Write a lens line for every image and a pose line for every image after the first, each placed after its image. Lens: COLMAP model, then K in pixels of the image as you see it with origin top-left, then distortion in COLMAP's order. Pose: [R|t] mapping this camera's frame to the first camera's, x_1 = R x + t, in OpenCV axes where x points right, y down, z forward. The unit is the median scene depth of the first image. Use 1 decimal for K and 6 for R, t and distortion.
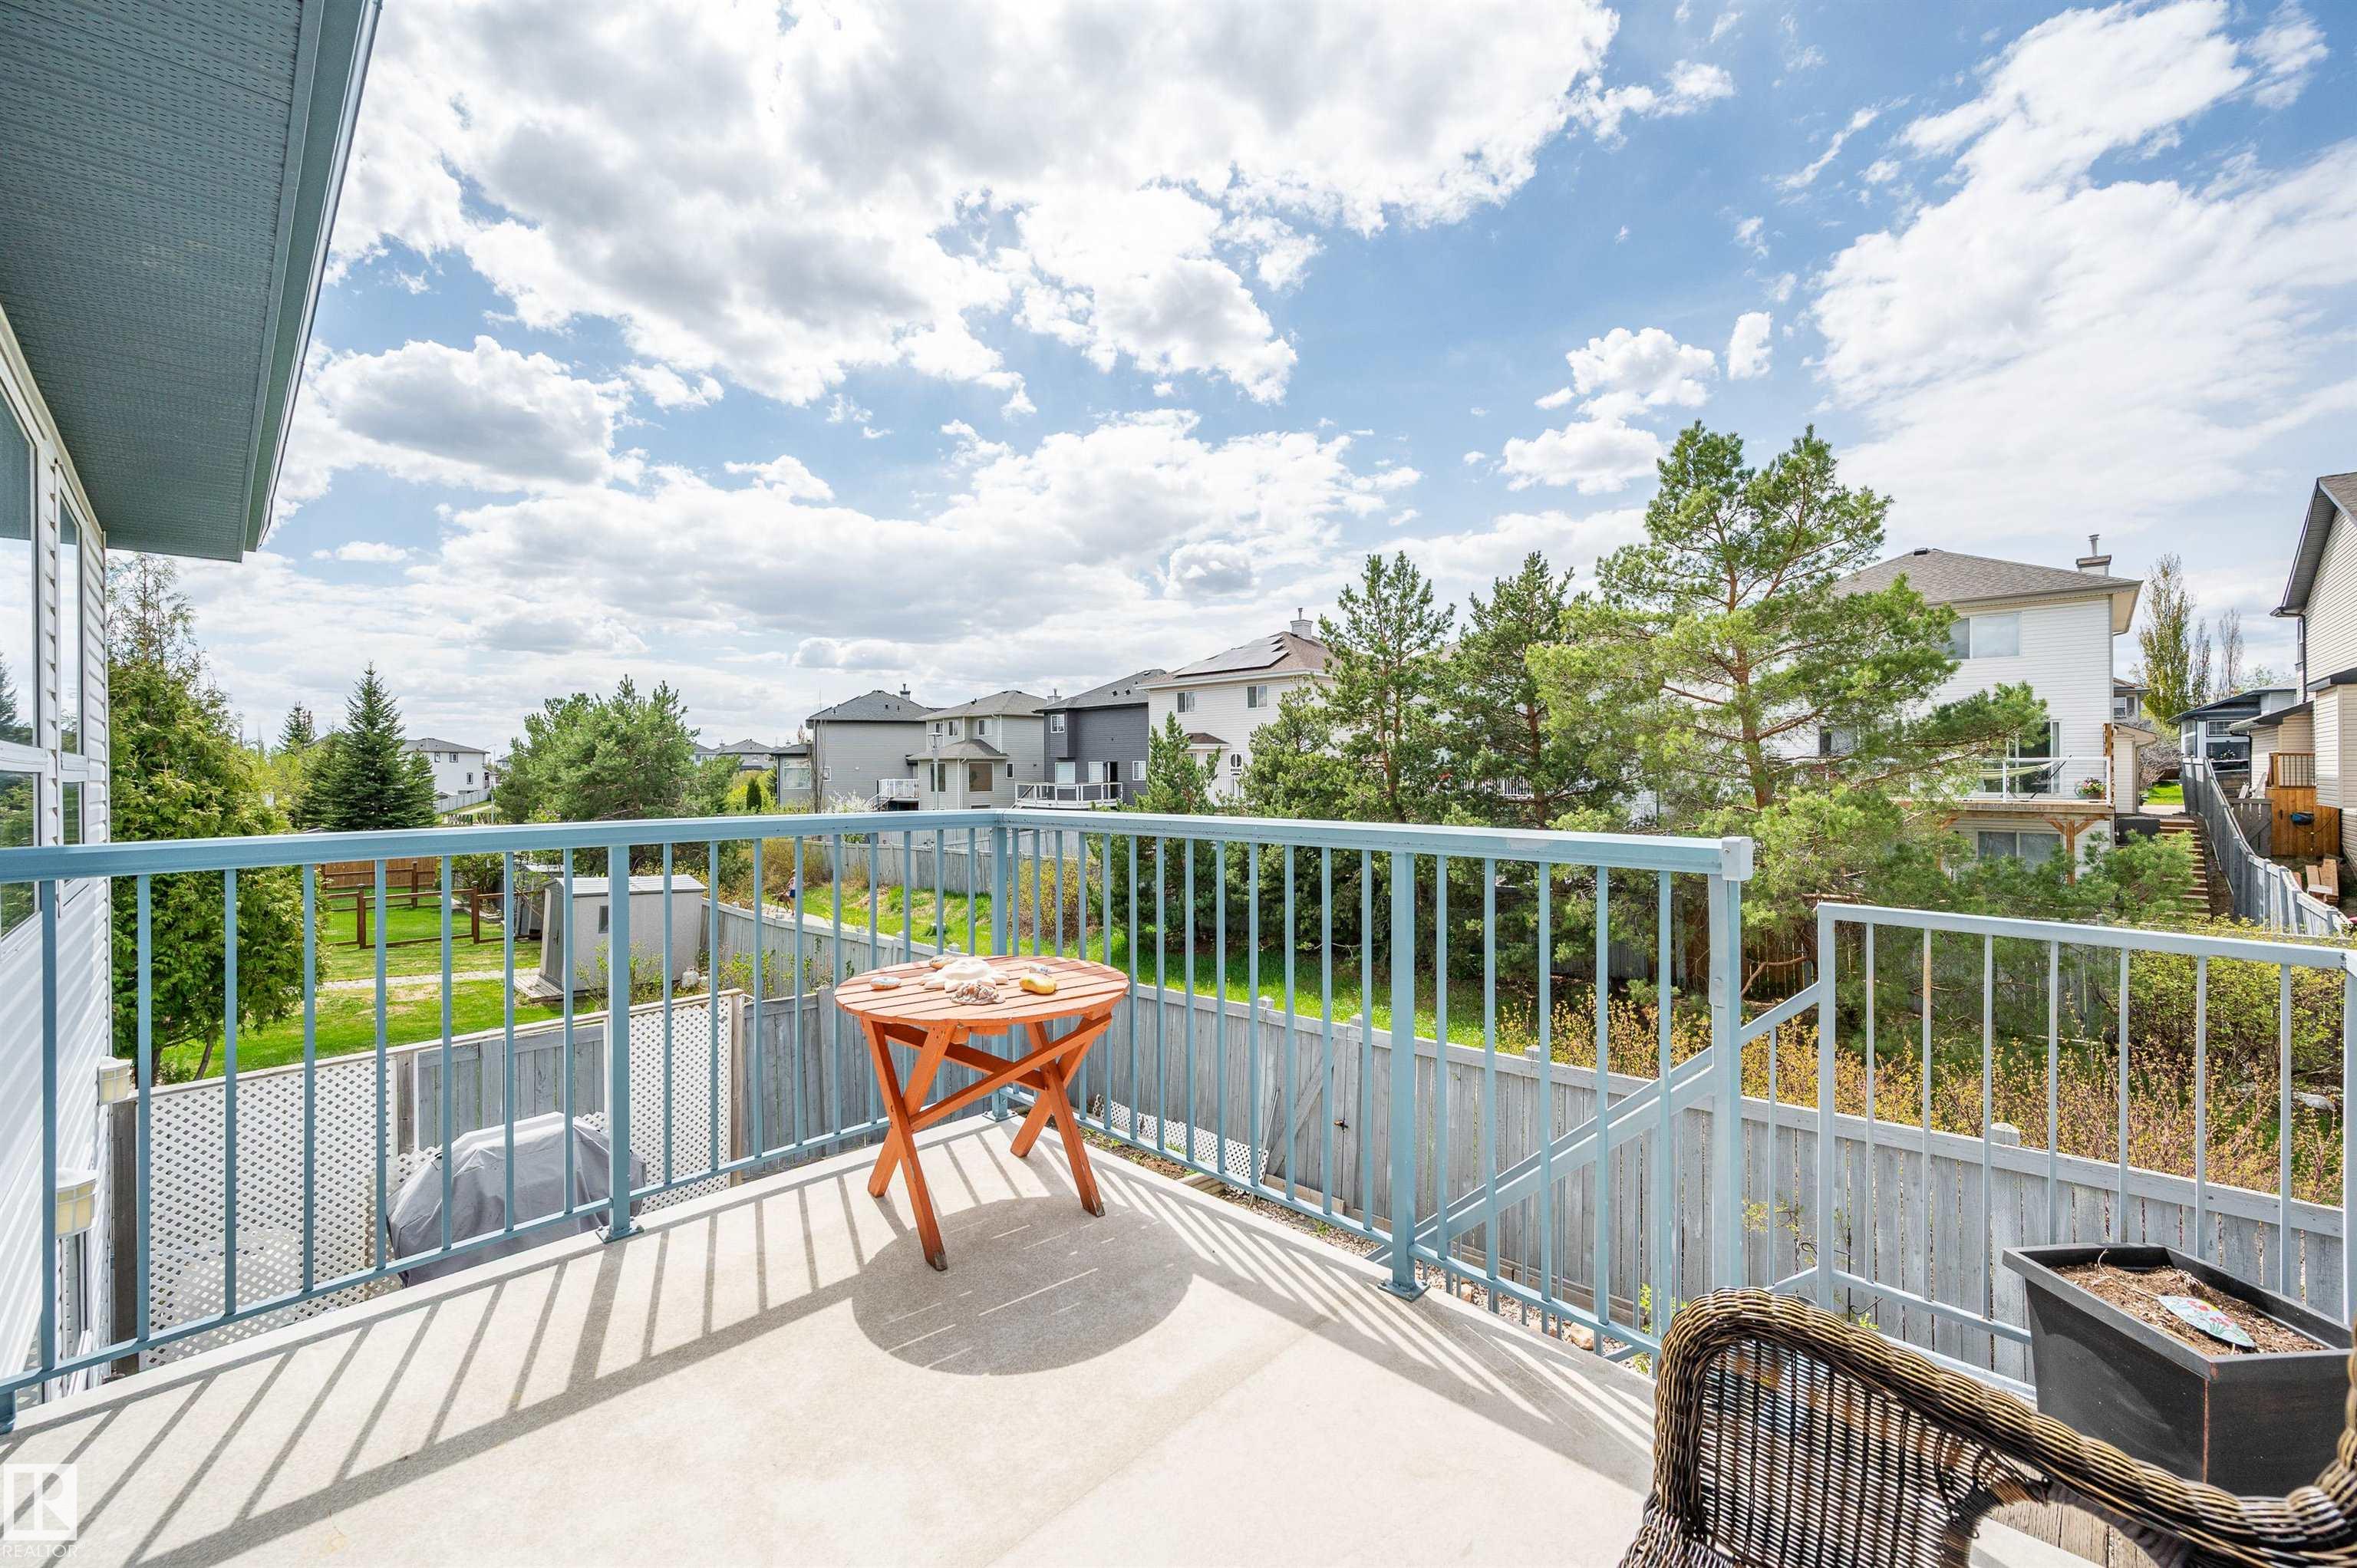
lens RADIAL K [[942.7, 0, 1204.2], [0, 942.7, 782.7], [0, 0, 1]] dist [-0.001085, -0.000062]
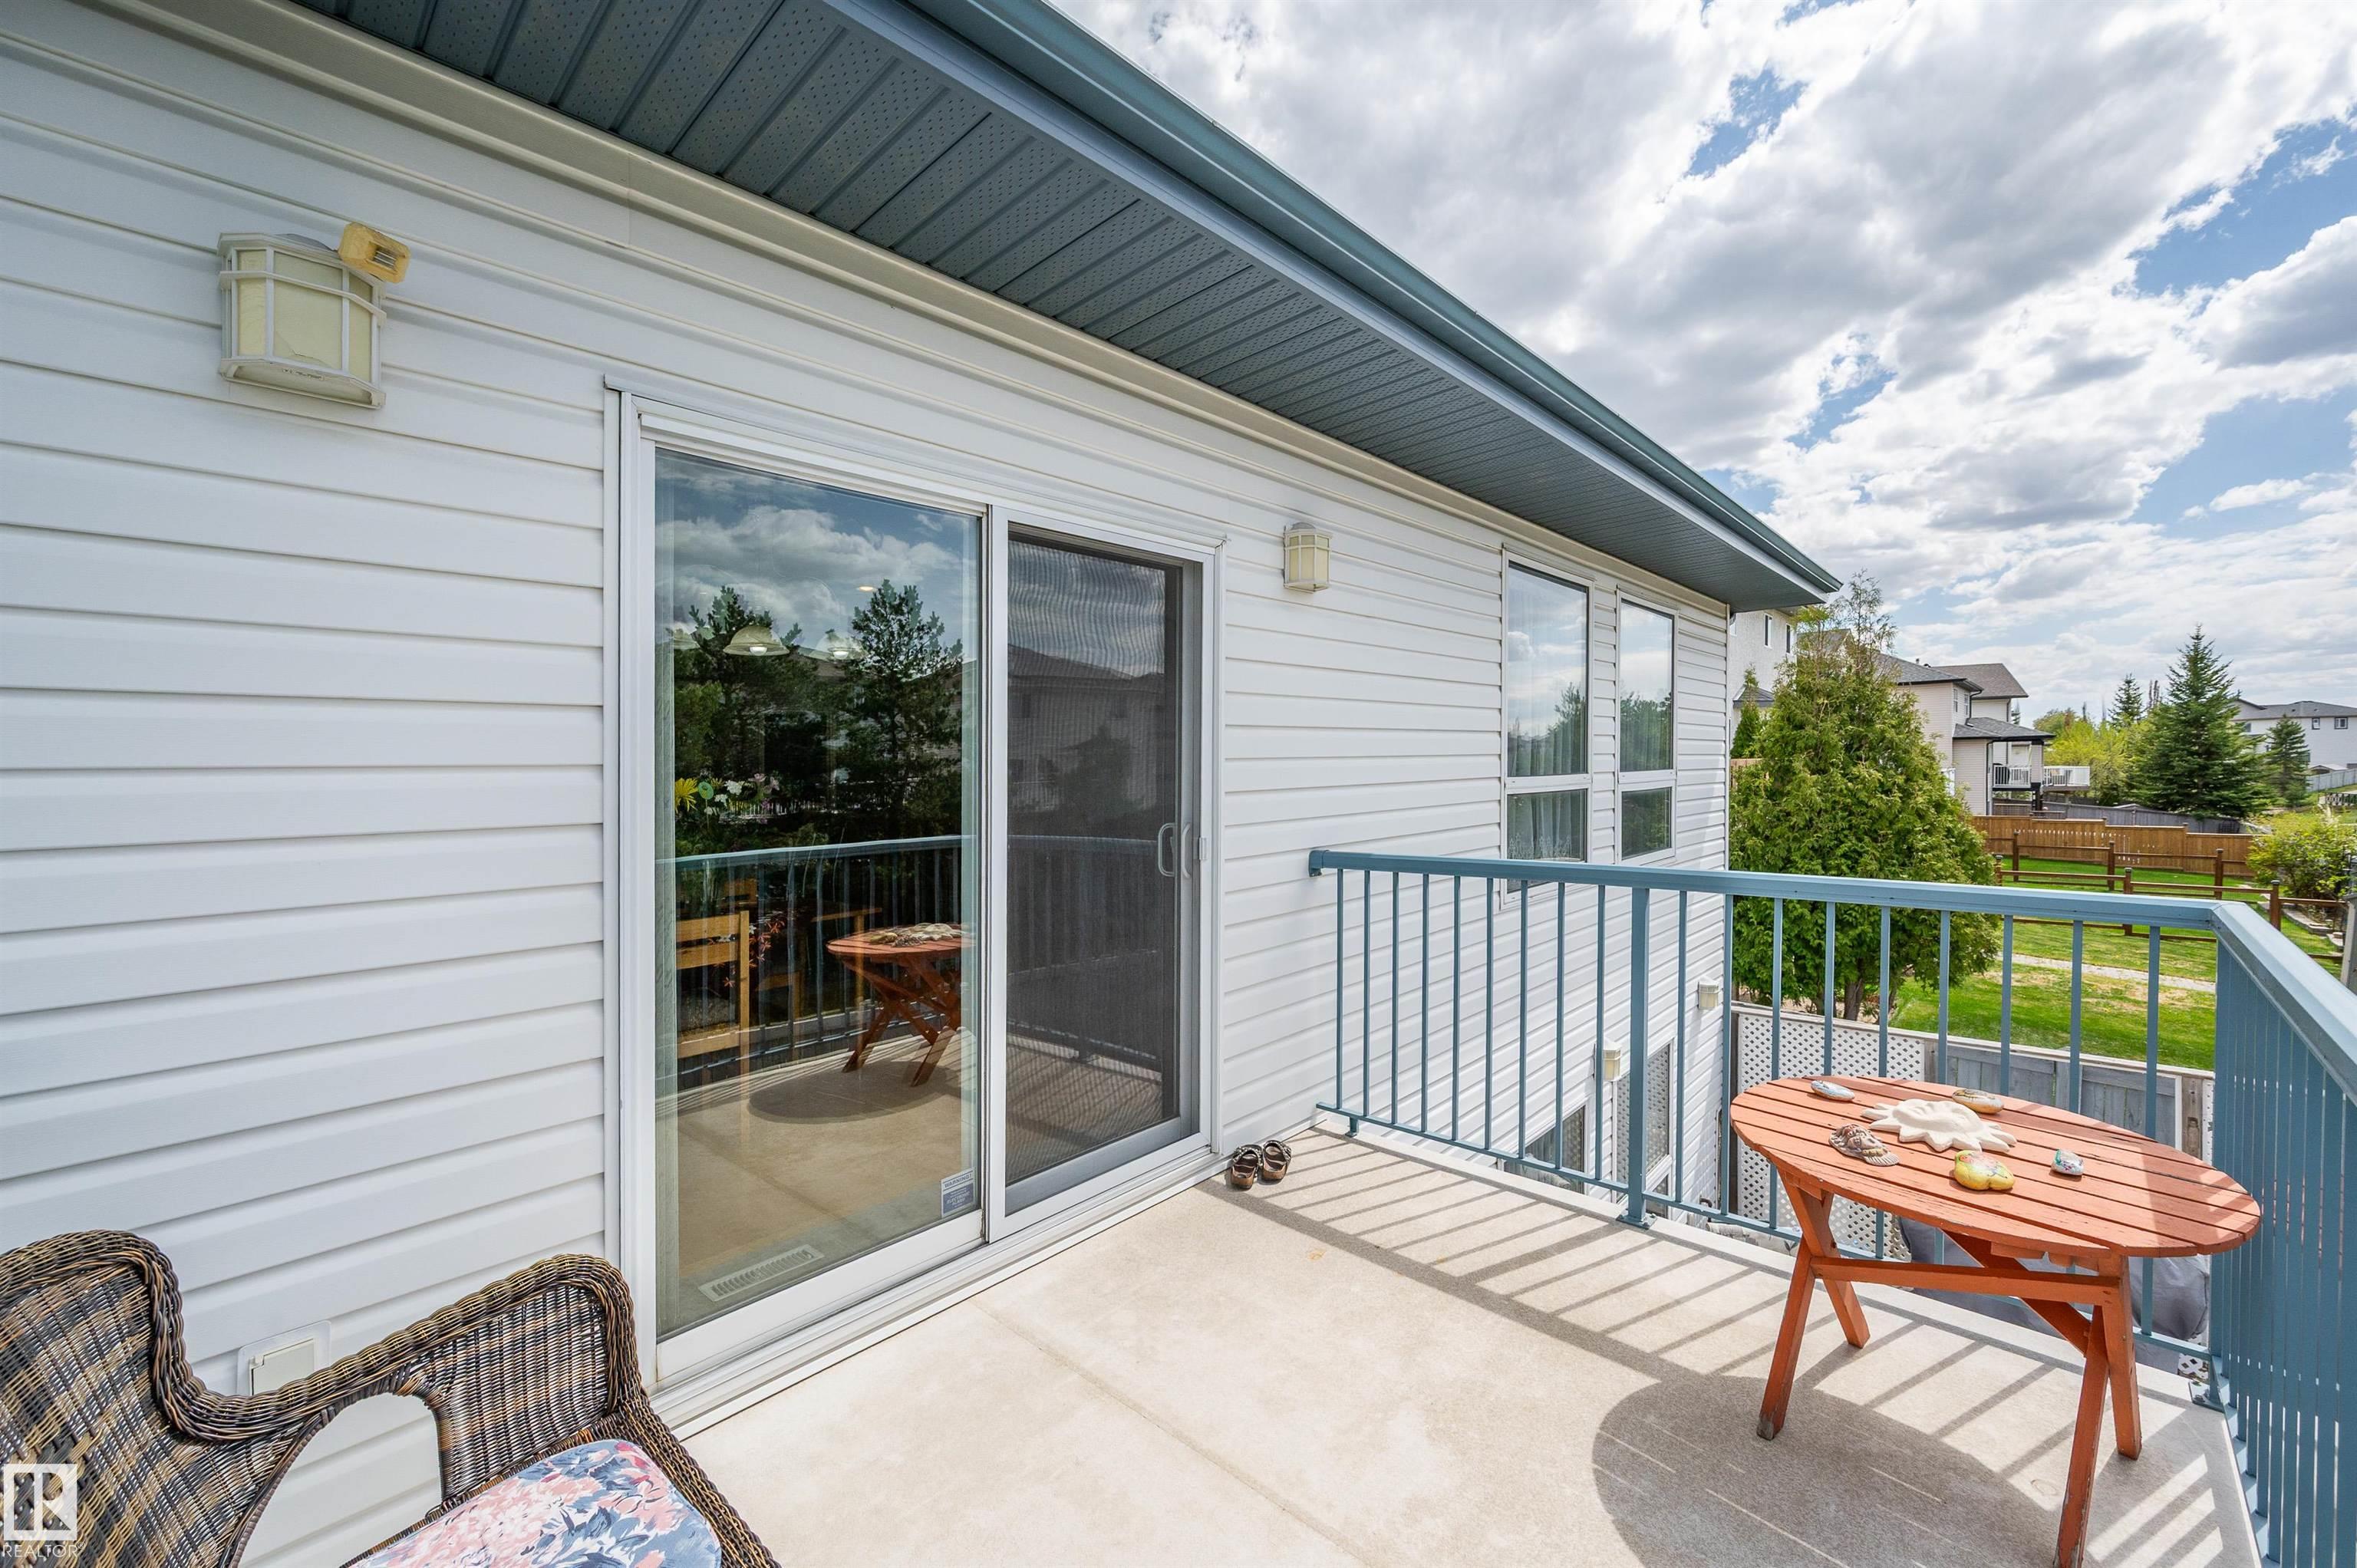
lens RADIAL K [[942.7, 0, 1204.2], [0, 942.7, 782.7], [0, 0, 1]] dist [-0.001085, -0.000062]
pose [[0.018038, 0.028610, -0.999428, 0.123307], [0.001762, 0.999588, 0.028646, -0.022942], [0.999836, -0.002278, 0.017980, 0.106991]]
